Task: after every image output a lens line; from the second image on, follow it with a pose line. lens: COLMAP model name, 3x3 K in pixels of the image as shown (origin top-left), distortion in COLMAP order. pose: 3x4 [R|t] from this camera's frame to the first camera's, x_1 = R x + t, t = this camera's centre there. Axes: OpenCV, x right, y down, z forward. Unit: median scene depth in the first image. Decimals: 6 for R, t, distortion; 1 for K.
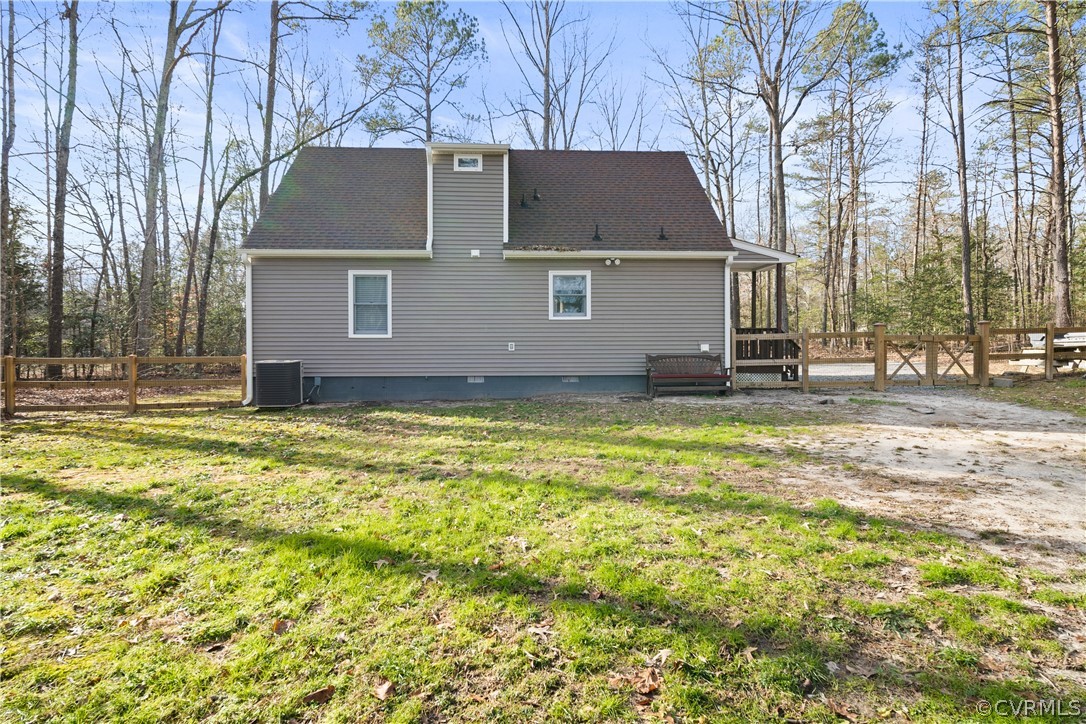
lens RADIAL K [[597.3, 0, 543.0], [0, 597.3, 362.0], [0, 0, 1]] dist [-0.002113, -0.000160]
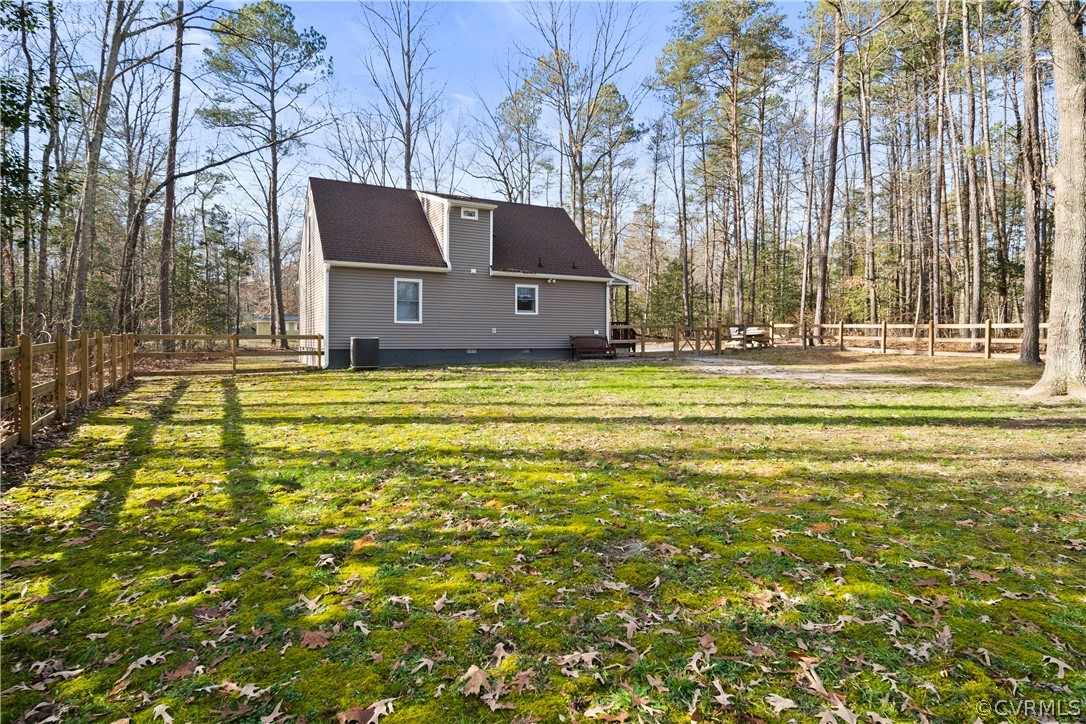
lens RADIAL K [[597.3, 0, 543.0], [0, 597.3, 362.0], [0, 0, 1]] dist [-0.002113, -0.000160]
pose [[0.902474, -0.010206, 0.430624, -0.623040], [0.003328, 0.999855, 0.016721, 0.032457], [-0.430732, -0.013657, 0.902376, -0.505537]]
